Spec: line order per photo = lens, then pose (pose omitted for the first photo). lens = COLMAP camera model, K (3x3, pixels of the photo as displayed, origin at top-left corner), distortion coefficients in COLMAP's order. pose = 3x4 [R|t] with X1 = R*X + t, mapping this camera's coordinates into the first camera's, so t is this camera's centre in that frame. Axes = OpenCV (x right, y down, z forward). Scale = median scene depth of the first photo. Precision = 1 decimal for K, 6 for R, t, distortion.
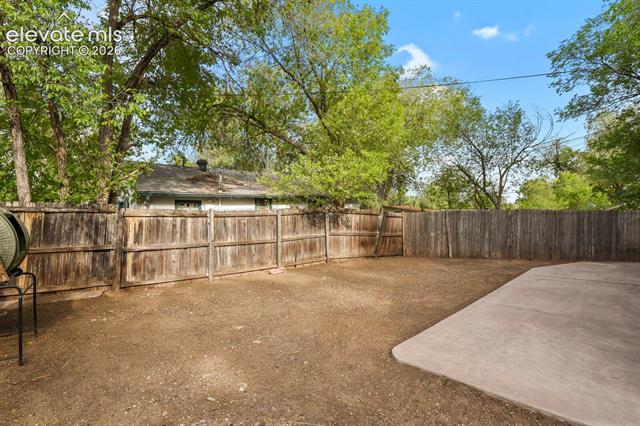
lens RADIAL K [[310.6, 0, 320.7], [0, 310.6, 212.5], [0, 0, 1]] dist [-0.009676, -0.004321]
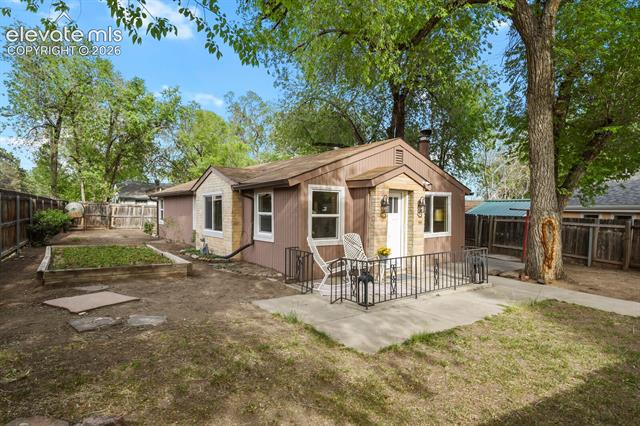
lens RADIAL K [[369.7, 0, 319.8], [0, 369.7, 213.8], [0, 0, 1]] dist [-0.000676, -0.000091]
pose [[0.981940, 0.023552, -0.187720, 1.985658], [-0.020975, 0.999657, 0.015704, -0.010468], [0.188025, -0.011483, 0.982097, -2.112149]]
